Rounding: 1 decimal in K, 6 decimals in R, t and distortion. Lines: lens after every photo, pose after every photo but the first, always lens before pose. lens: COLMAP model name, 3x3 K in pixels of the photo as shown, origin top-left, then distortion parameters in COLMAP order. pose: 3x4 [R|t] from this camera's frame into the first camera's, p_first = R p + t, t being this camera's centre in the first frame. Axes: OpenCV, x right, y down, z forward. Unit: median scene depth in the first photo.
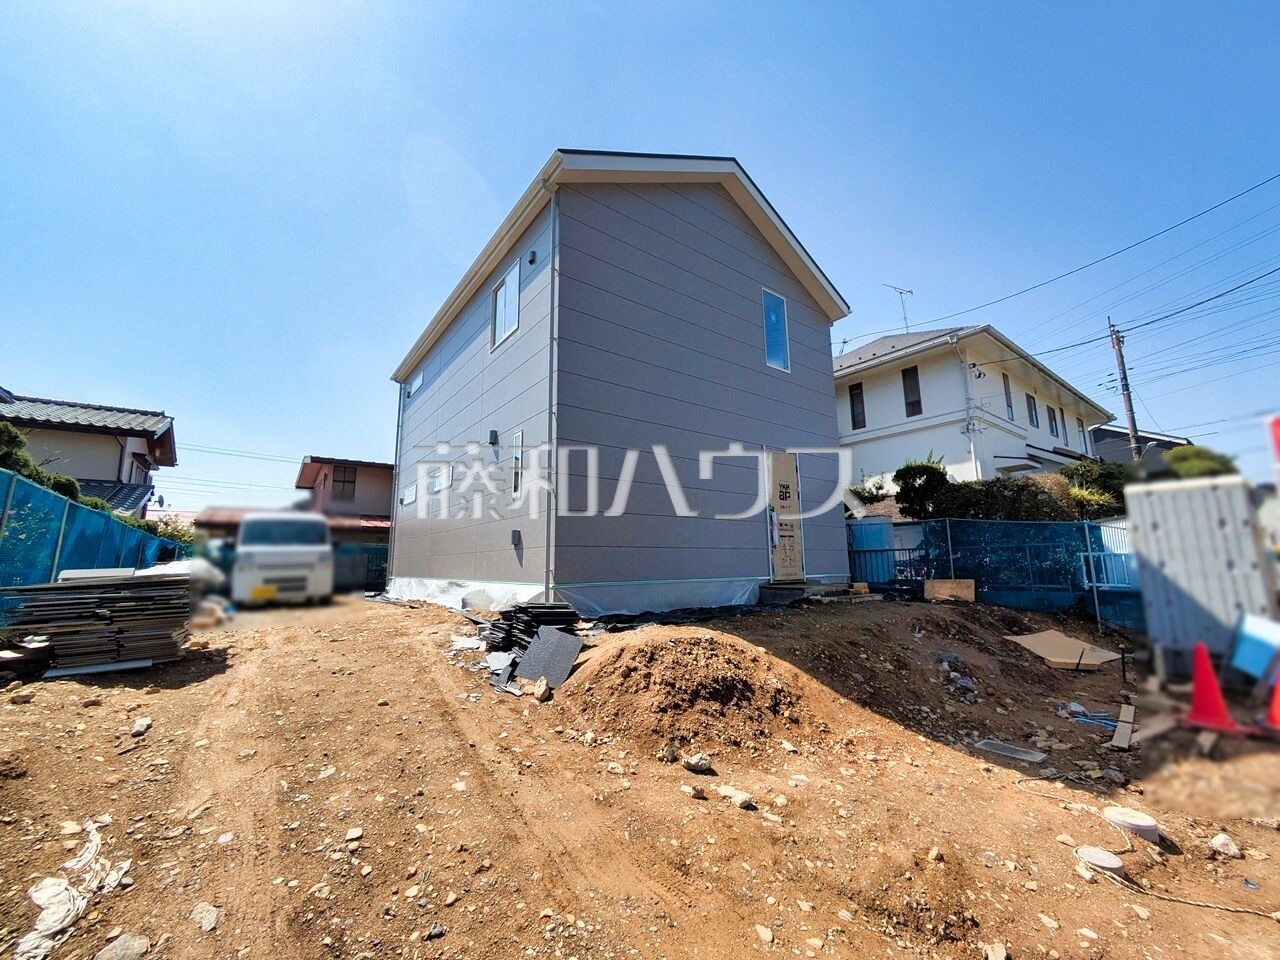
lens RADIAL K [[505.4, 0, 640.0], [0, 505.4, 480.0], [0, 0, 1]] dist [-0.004207, 0.002731]
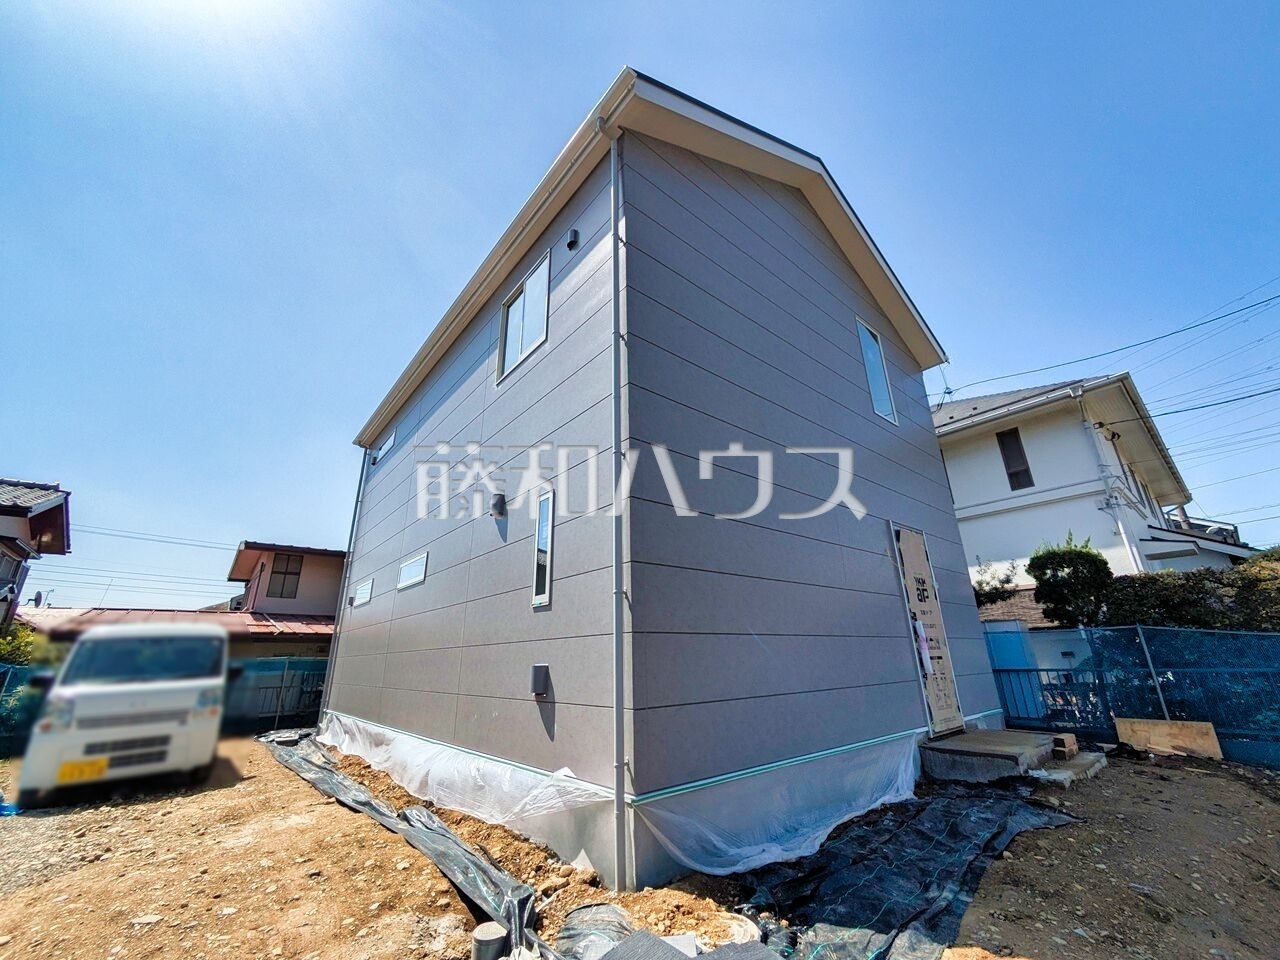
lens RADIAL K [[505.4, 0, 640.0], [0, 505.4, 480.0], [0, 0, 1]] dist [-0.004207, 0.002731]
pose [[0.998702, 0.007088, 0.050430, -0.125815], [0.001812, 0.984691, -0.174302, -0.003827], [-0.050893, 0.174167, 0.983400, 0.312423]]
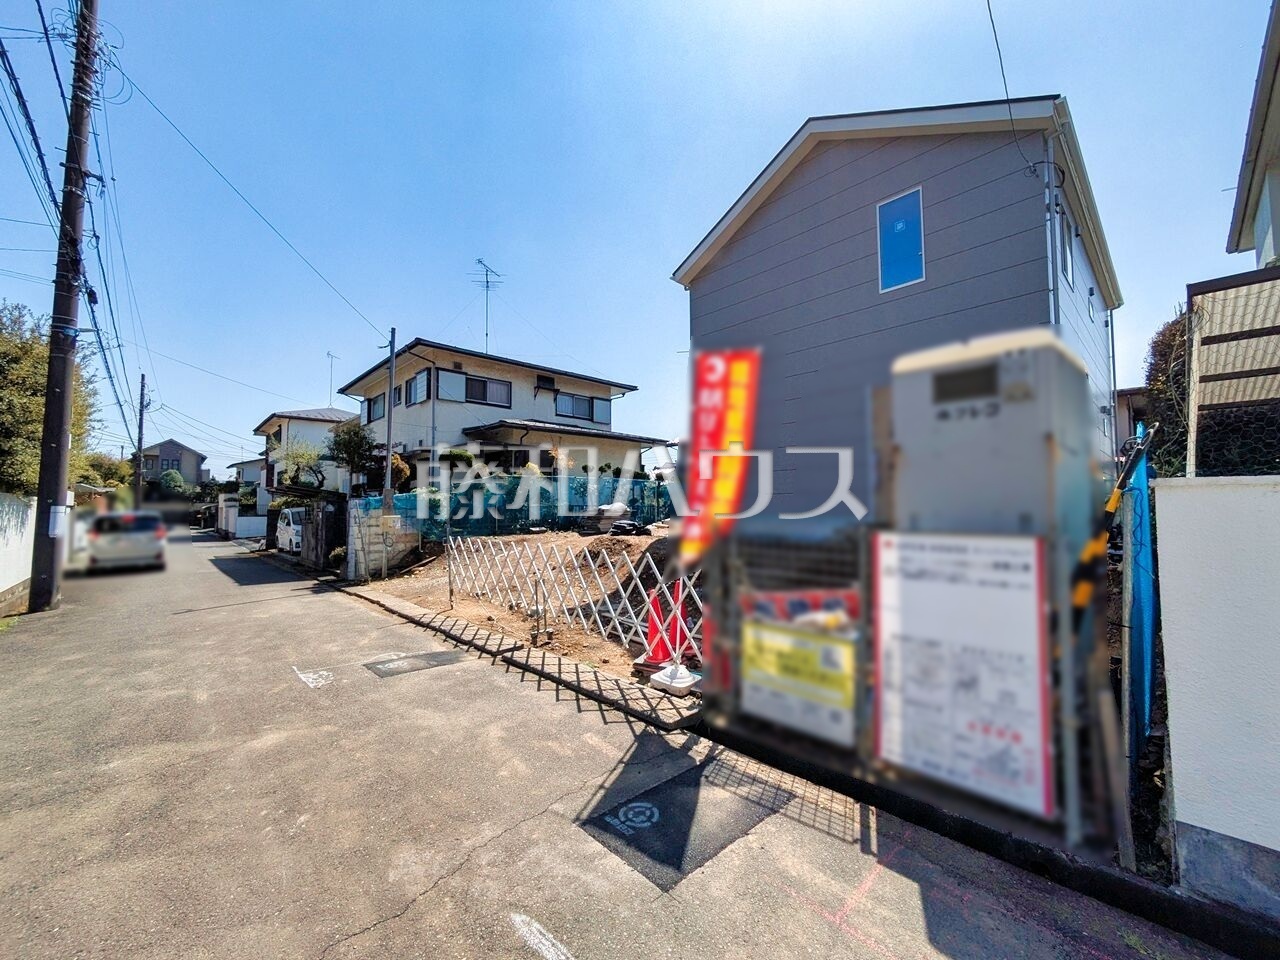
lens RADIAL K [[507.6, 0, 641.7], [0, 507.6, 477.7], [0, 0, 1]] dist [-0.002777, -0.000153]
pose [[0.101747, -0.045966, -0.993748, 1.112499], [0.169109, 0.985192, -0.028256, 0.057047], [0.980331, -0.165177, 0.108014, 0.416697]]
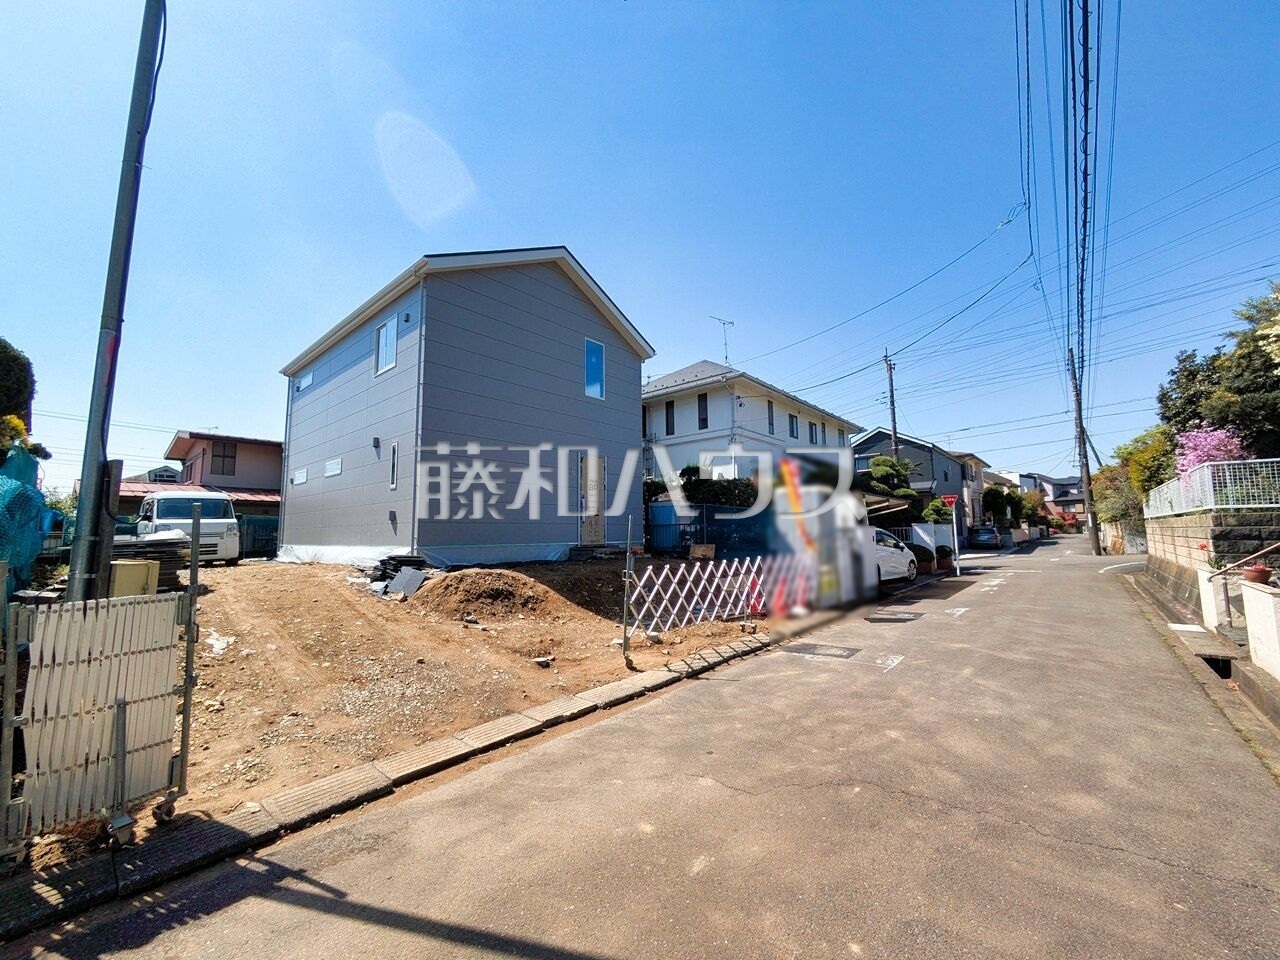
lens RADIAL K [[505.4, 0, 640.0], [0, 505.4, 480.0], [0, 0, 1]] dist [-0.004207, 0.002731]
pose [[0.980457, 0.022555, 0.195436, 0.129517], [-0.033459, 0.998051, 0.052673, -0.068848], [-0.193867, -0.058182, 0.979301, -0.432292]]
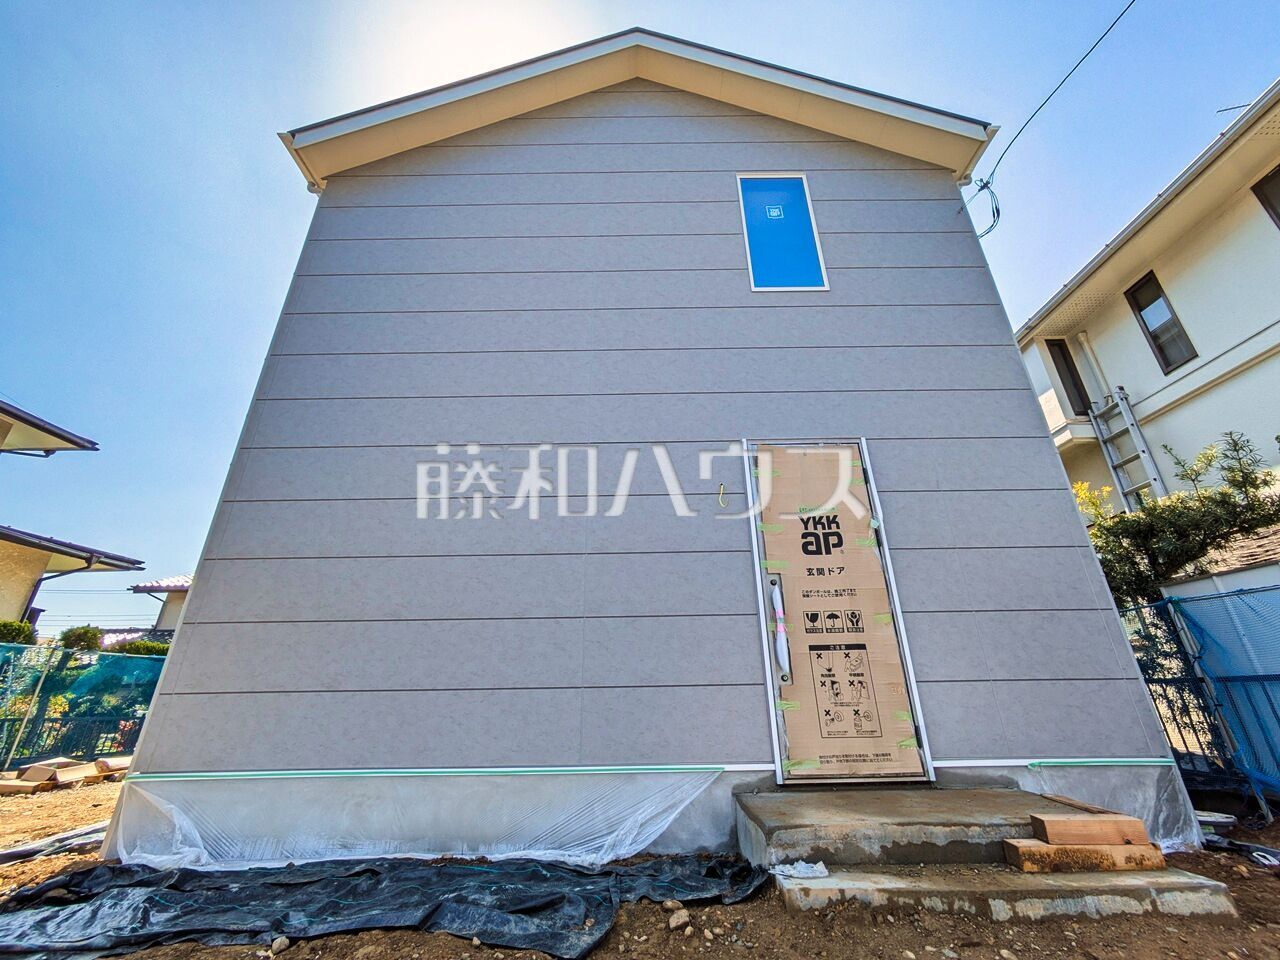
lens RADIAL K [[505.4, 0, 640.0], [0, 505.4, 480.0], [0, 0, 1]] dist [-0.004207, 0.002731]
pose [[0.793789, -0.236503, -0.560326, 0.398250], [0.106261, 0.961056, -0.255109, 0.068465], [0.598839, 0.142962, 0.788007, 0.565733]]
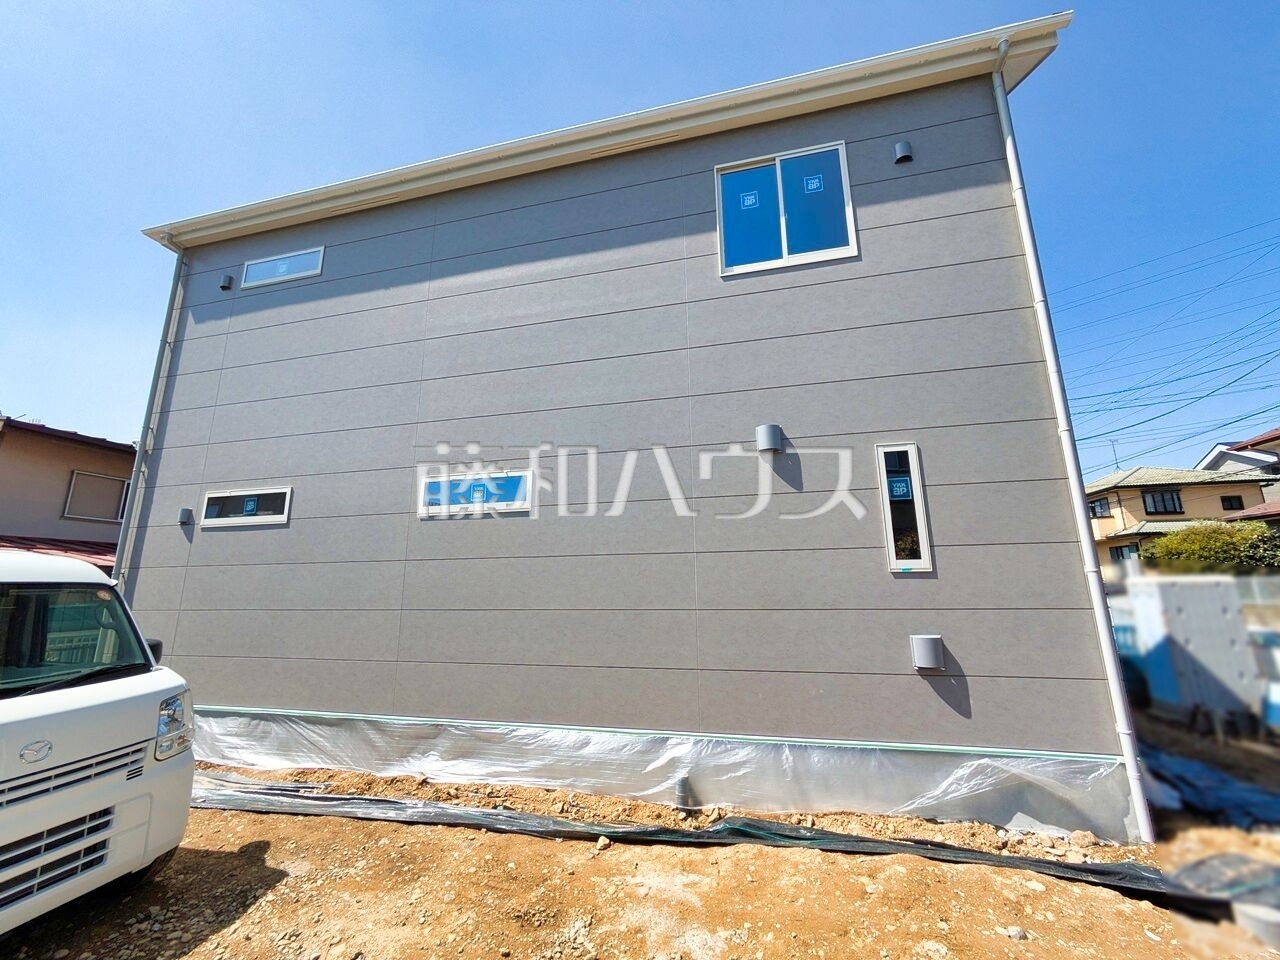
lens RADIAL K [[507.6, 0, 641.7], [0, 507.6, 477.7], [0, 0, 1]] dist [-0.002777, -0.000153]
pose [[0.776630, 0.139301, 0.614362, -0.614723], [-0.102800, 0.990197, -0.094566, 0.014048], [-0.621513, 0.010286, 0.783336, 0.594165]]
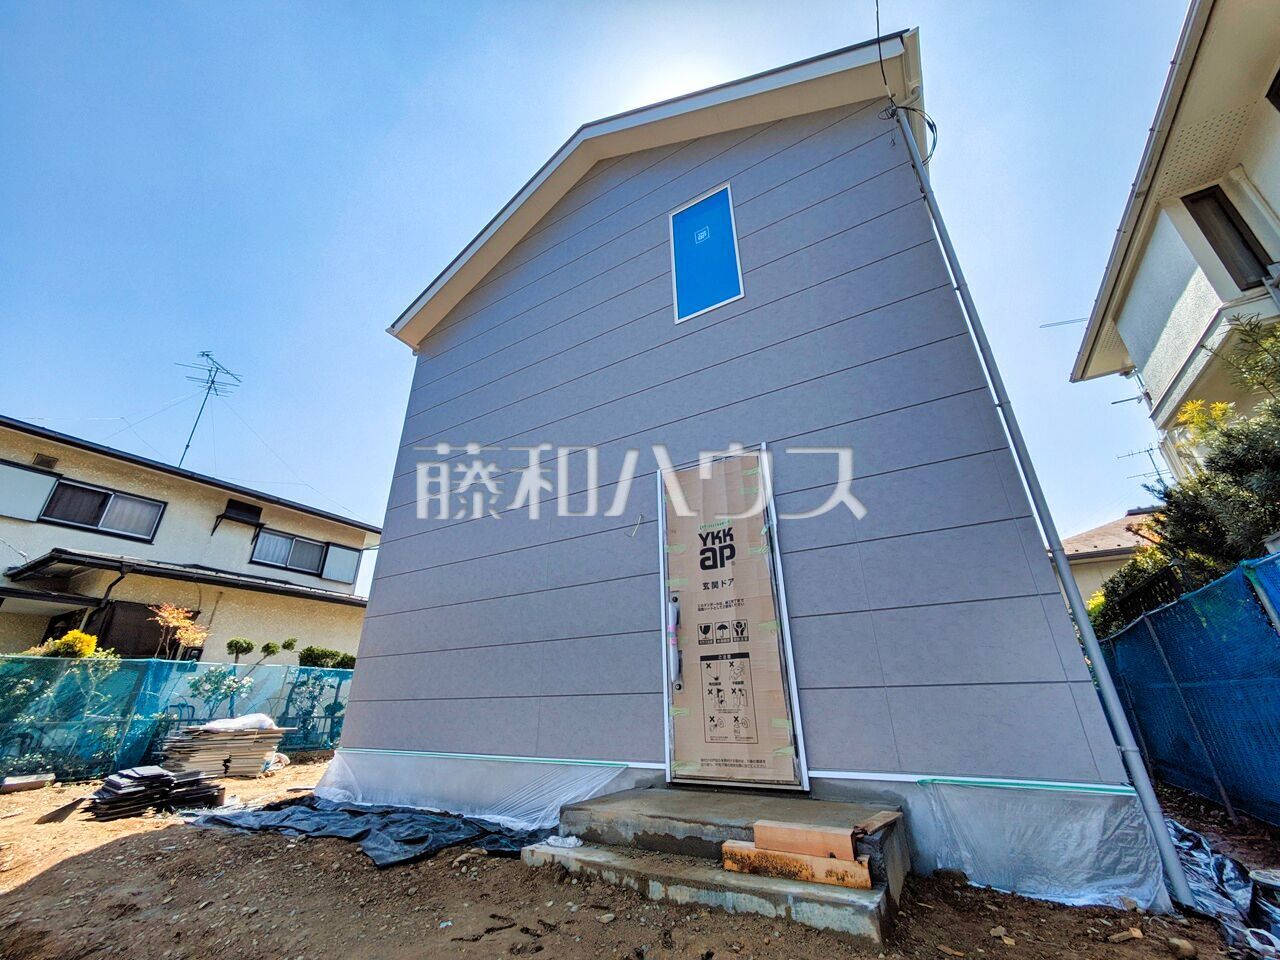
lens RADIAL K [[505.4, 0, 640.0], [0, 505.4, 480.0], [0, 0, 1]] dist [-0.004207, 0.002731]
pose [[0.372573, -0.371240, -0.850512, 0.631643], [0.163496, 0.928420, -0.333625, 0.099678], [0.913487, -0.014755, 0.406600, 0.744156]]
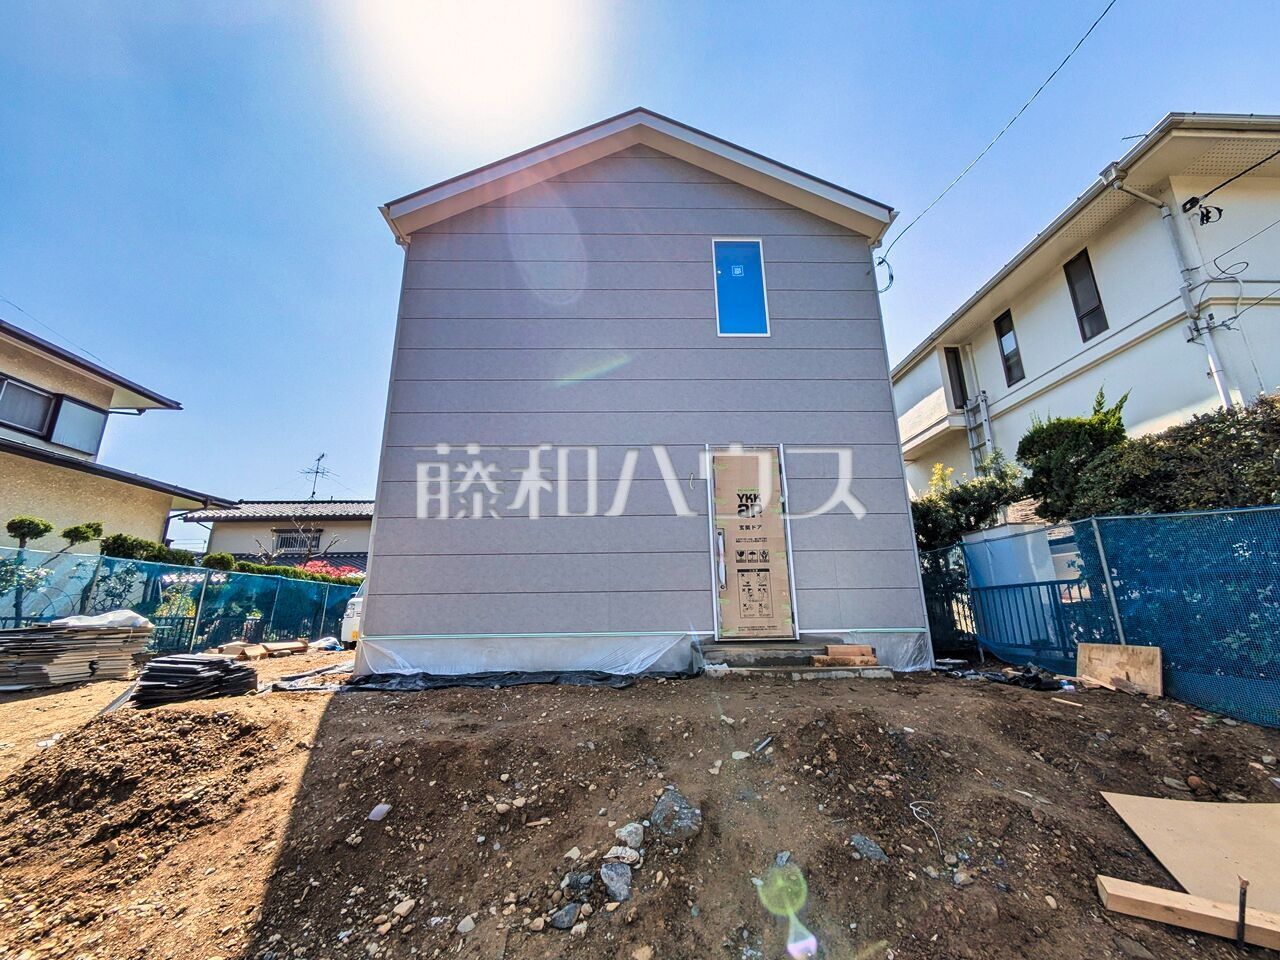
lens RADIAL K [[505.4, 0, 640.0], [0, 505.4, 480.0], [0, 0, 1]] dist [-0.004207, 0.002731]
pose [[0.808965, -0.147808, -0.568971, 0.545459], [0.101156, 0.988438, -0.112953, 0.050818], [0.579088, 0.033821, 0.814564, 0.342883]]
